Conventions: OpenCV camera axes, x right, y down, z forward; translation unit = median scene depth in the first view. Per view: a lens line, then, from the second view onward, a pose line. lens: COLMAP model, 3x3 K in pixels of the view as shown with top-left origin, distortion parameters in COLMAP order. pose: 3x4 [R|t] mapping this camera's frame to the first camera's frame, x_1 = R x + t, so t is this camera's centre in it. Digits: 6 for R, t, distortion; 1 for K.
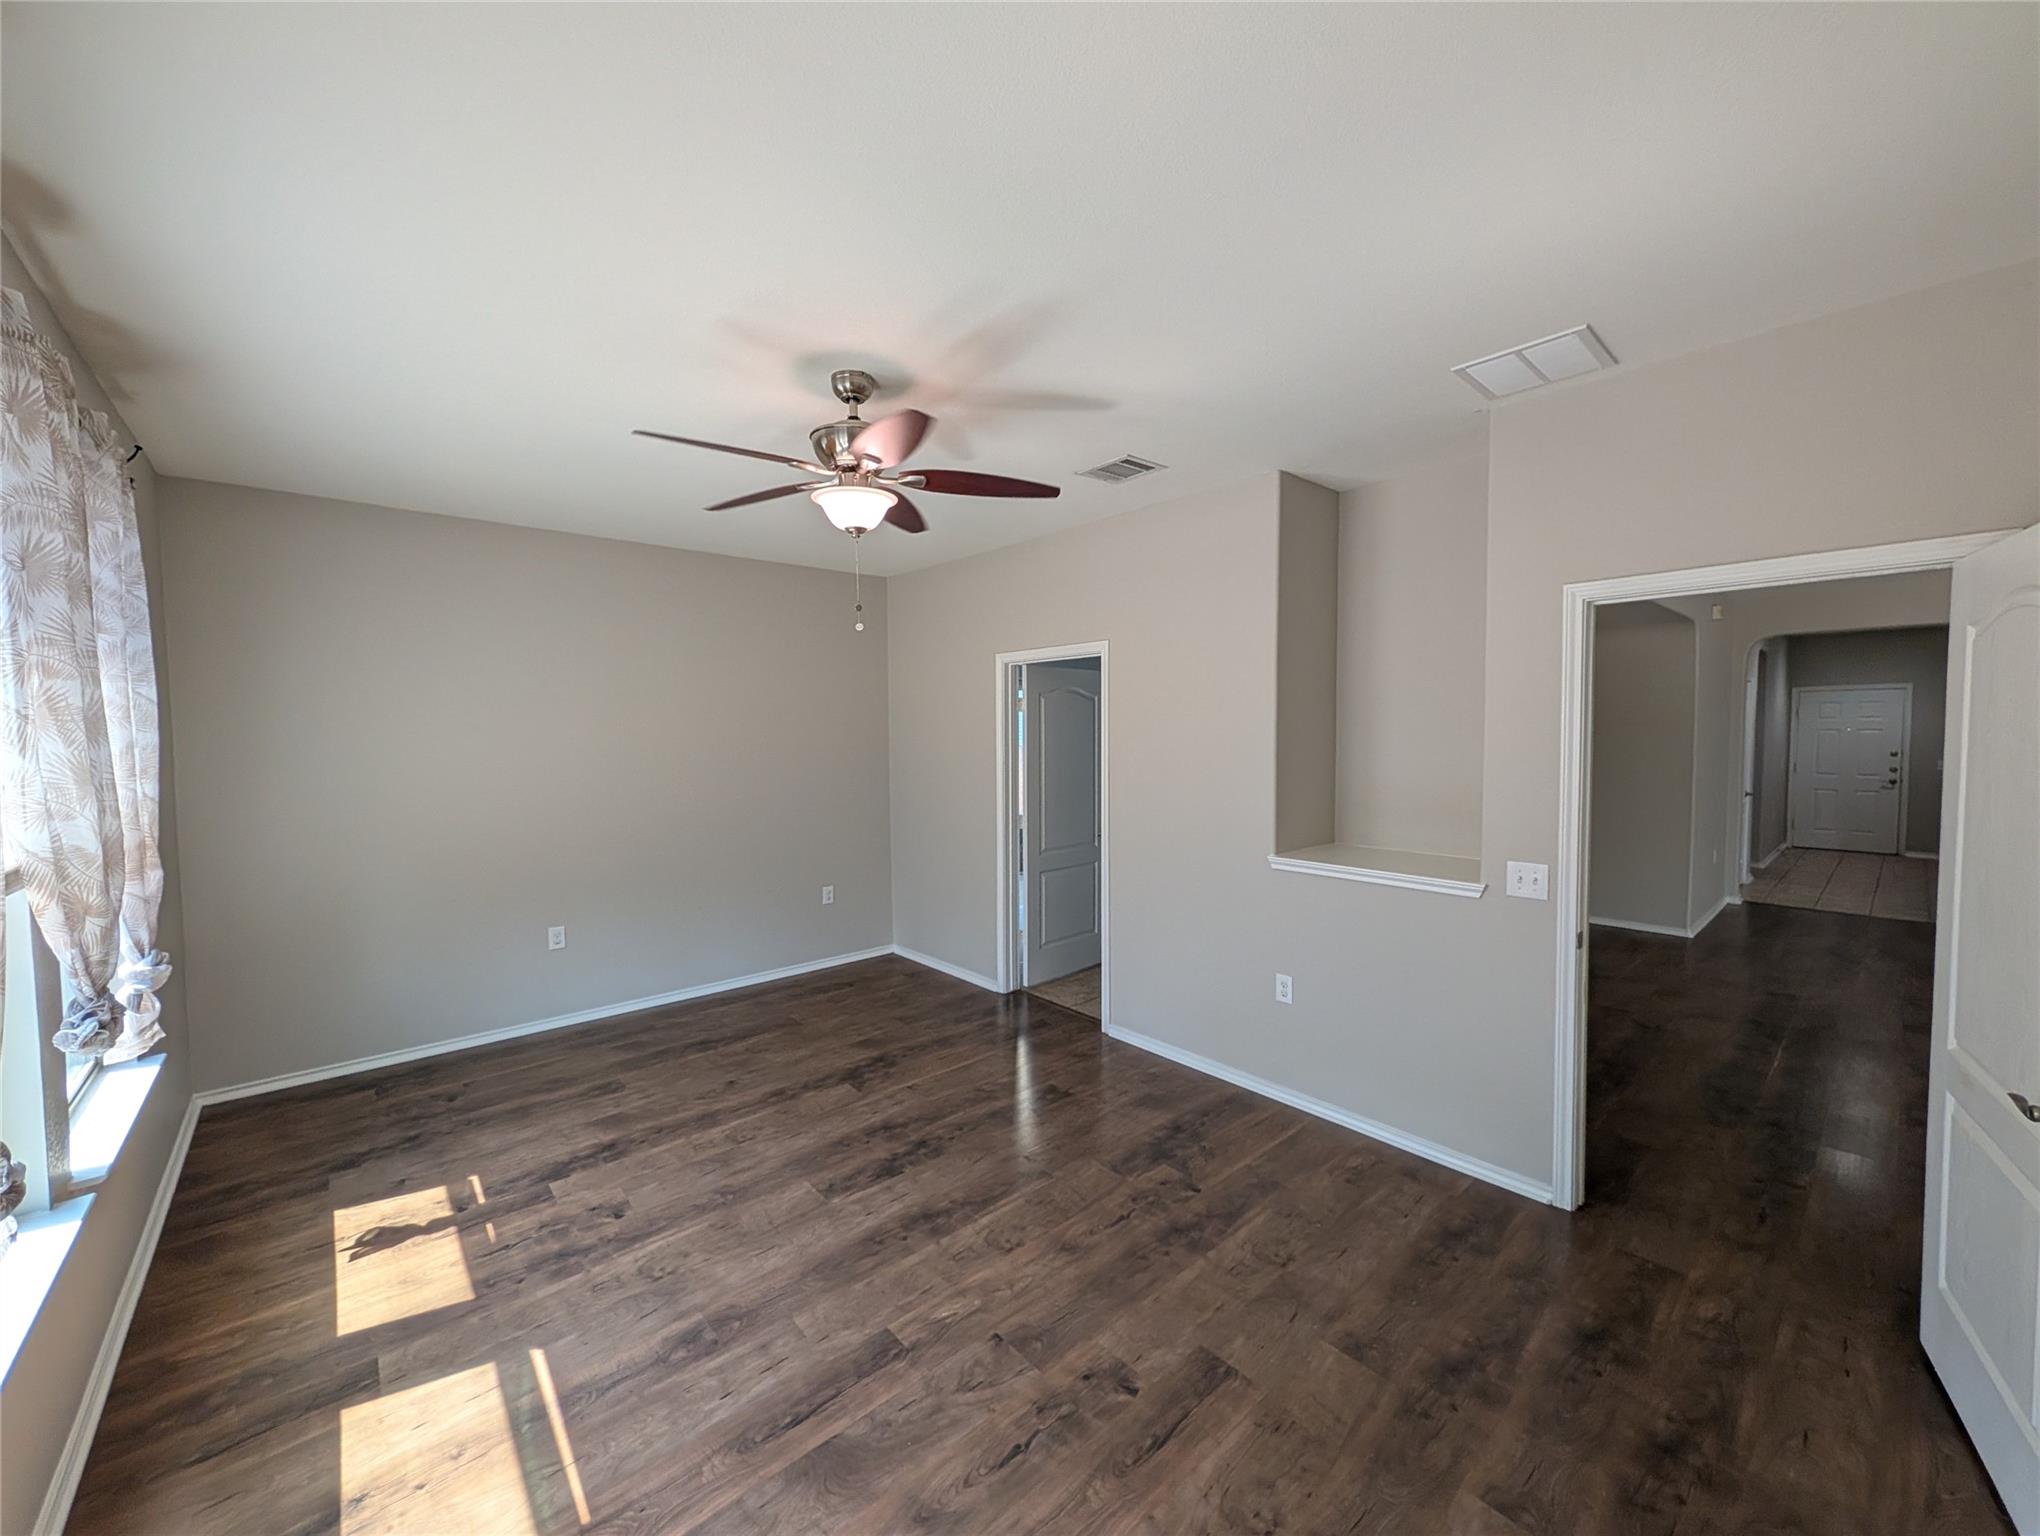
lens RADIAL K [[787.6, 0, 1023.3], [0, 787.6, 766.7], [0, 0, 1]] dist [0.001174, 0.000000]
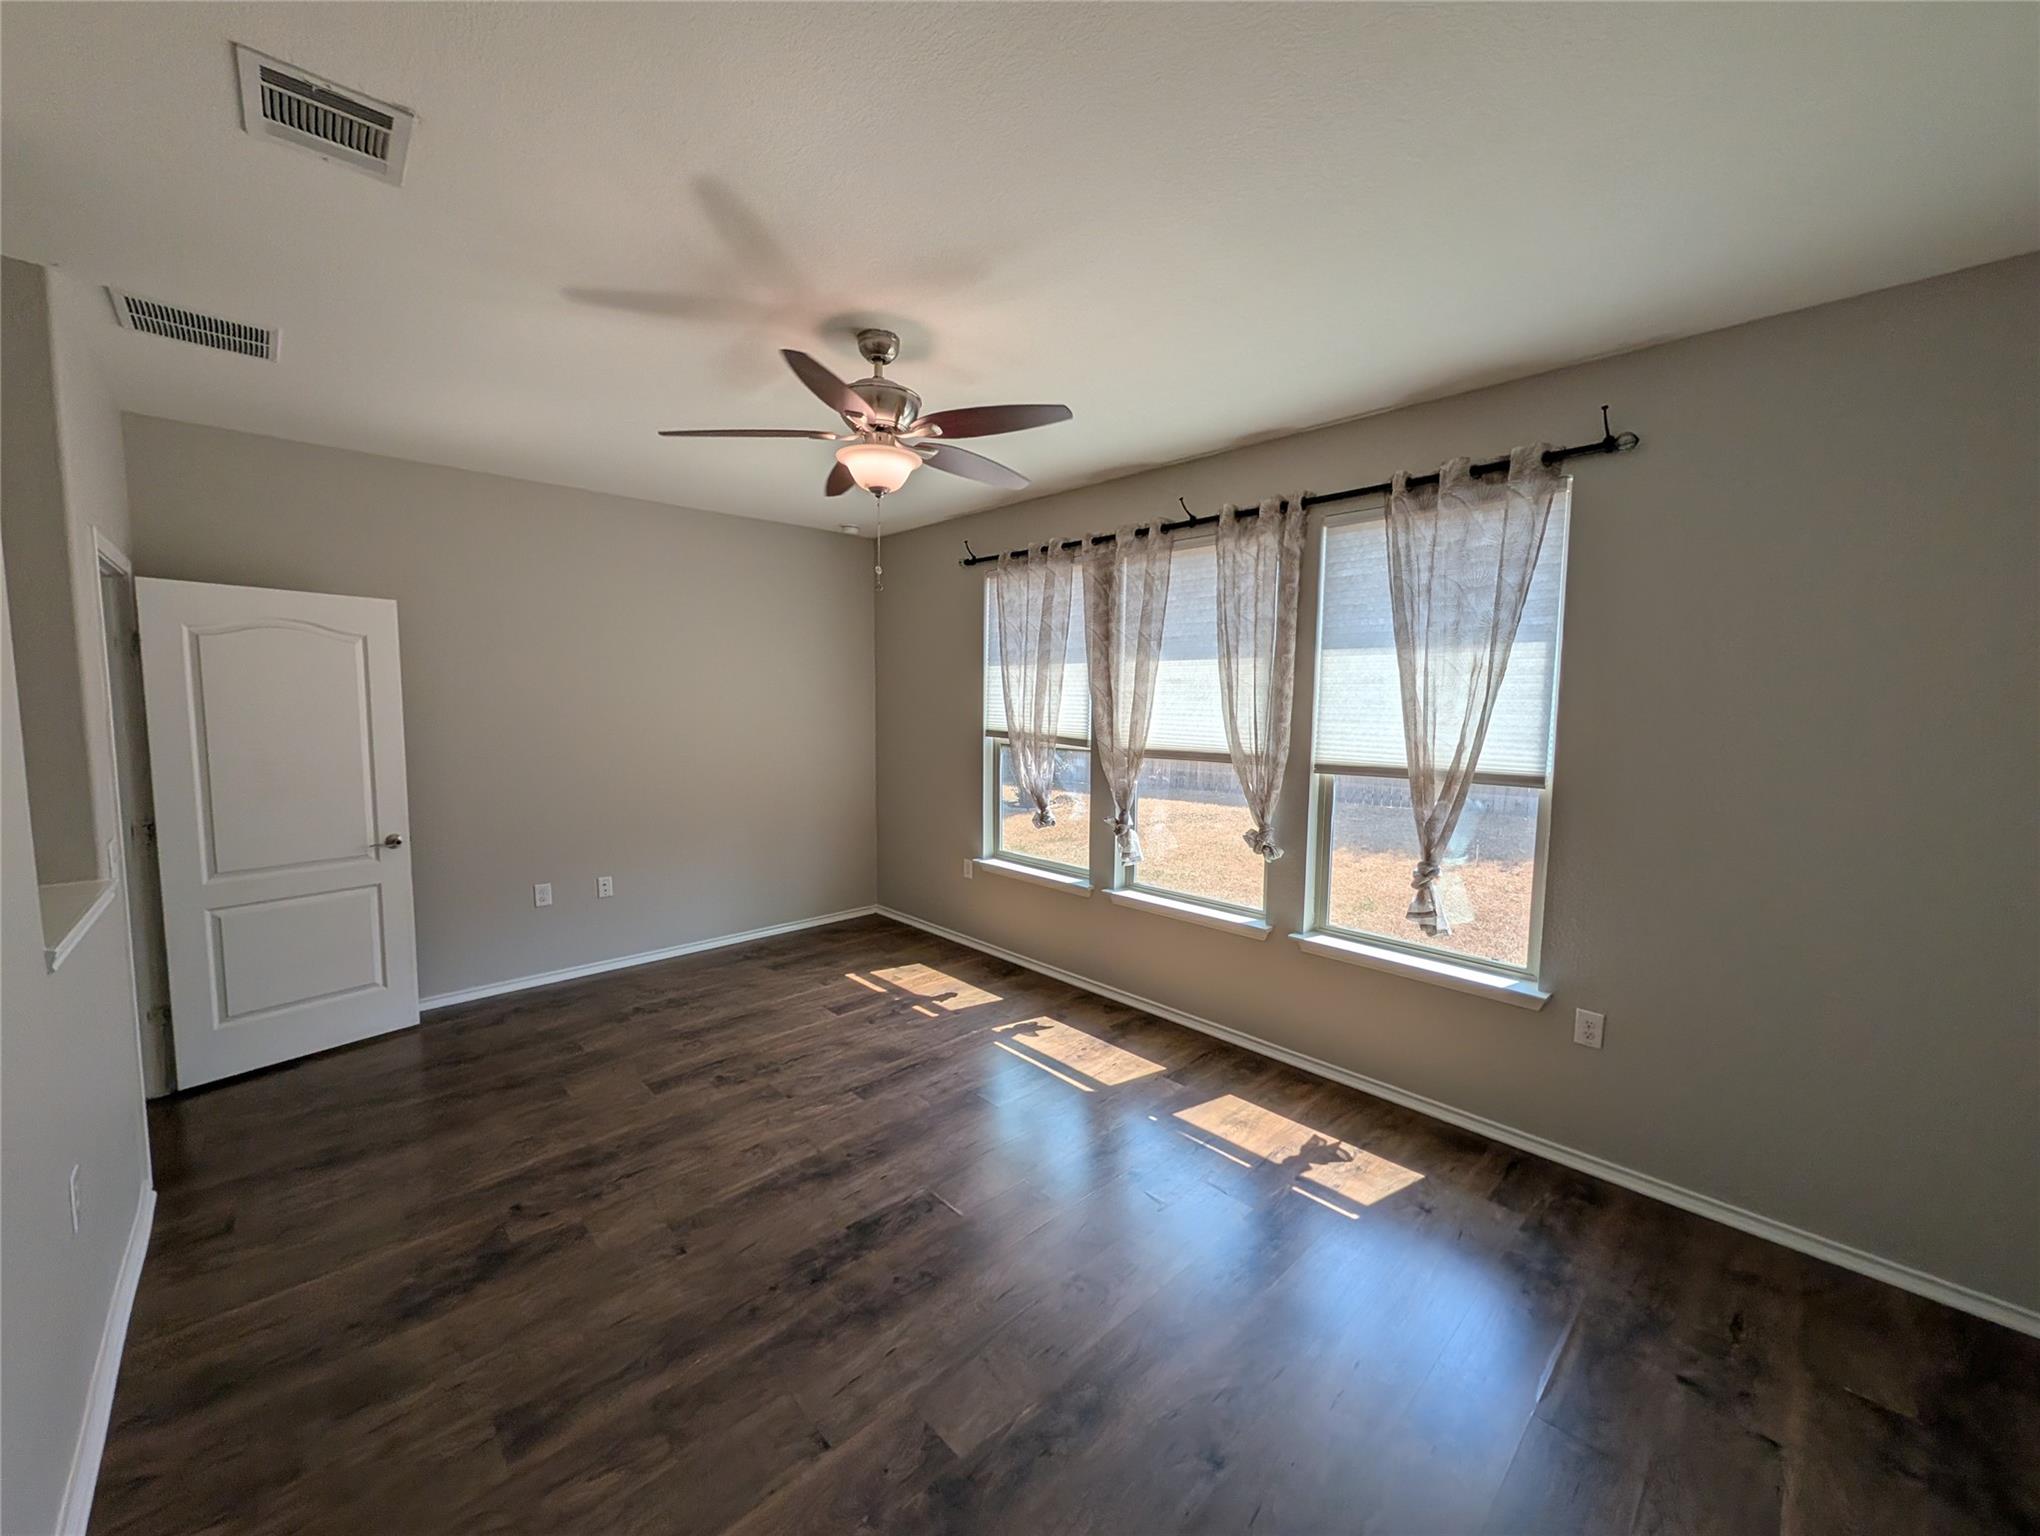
lens RADIAL K [[787.6, 0, 1023.3], [0, 787.6, 766.7], [0, 0, 1]] dist [0.001174, 0.000000]
pose [[-0.999182, 0.001501, -0.040406, -0.329360], [-0.004016, 0.990687, 0.136097, -0.082429], [0.040234, 0.136148, -0.989871, 1.901321]]
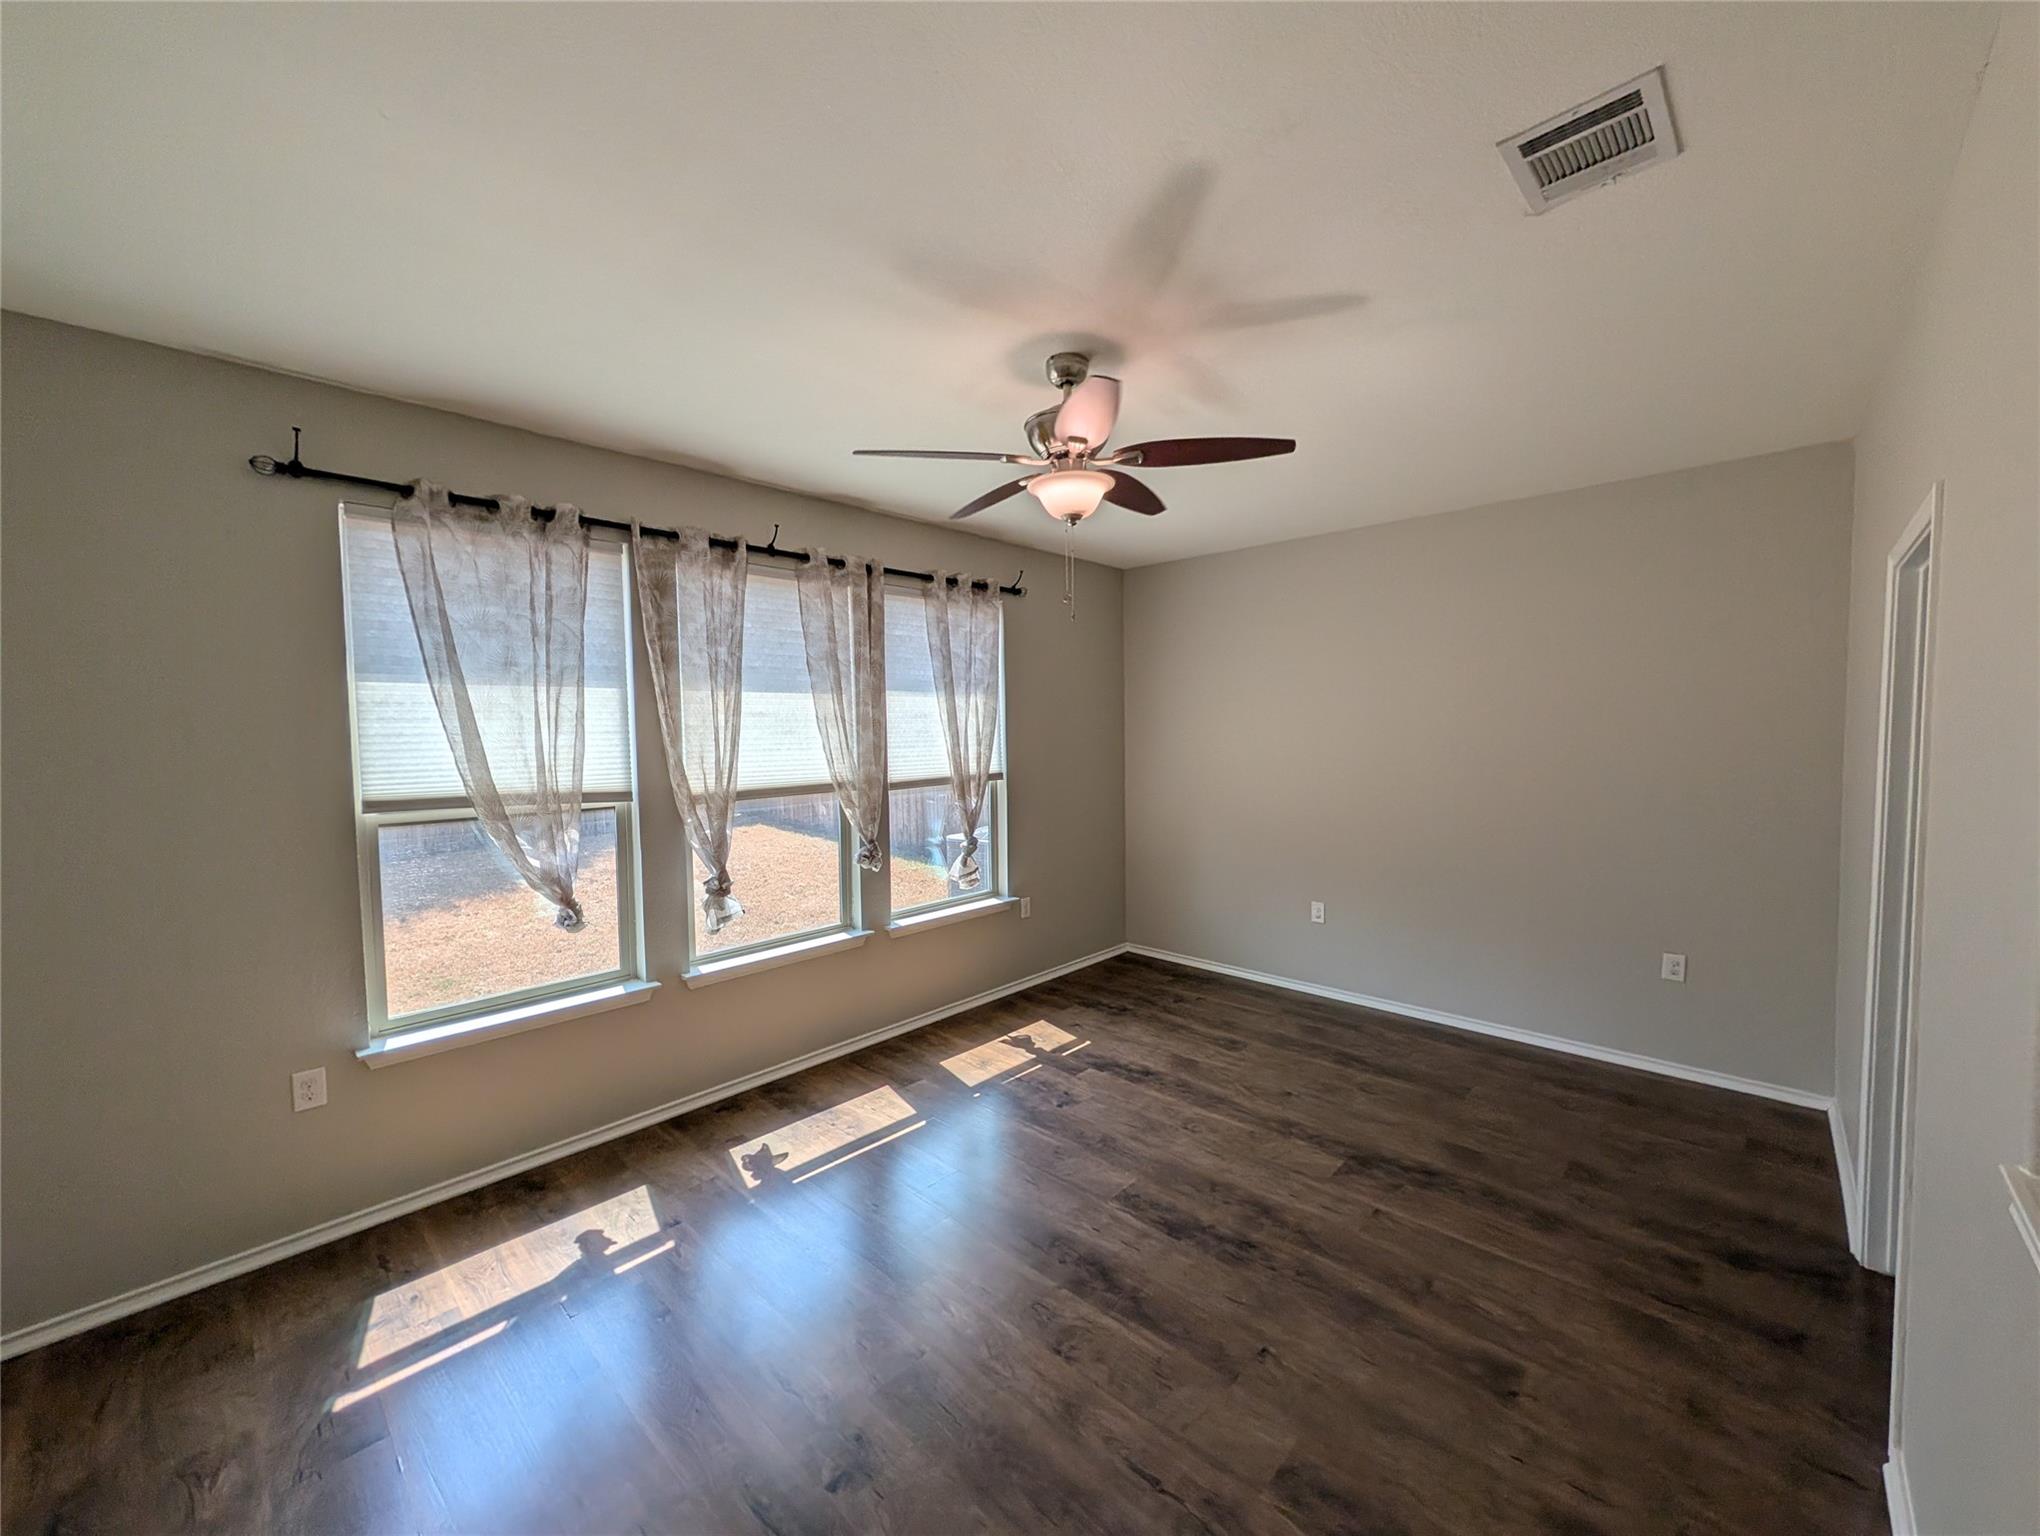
lens RADIAL K [[787.6, 0, 1023.3], [0, 787.6, 766.7], [0, 0, 1]] dist [0.001174, 0.000000]
pose [[0.091381, 0.054944, -0.994299, 0.707456], [-0.035452, 0.998023, 0.051892, -0.039088], [0.995185, 0.030508, 0.093149, 0.796595]]
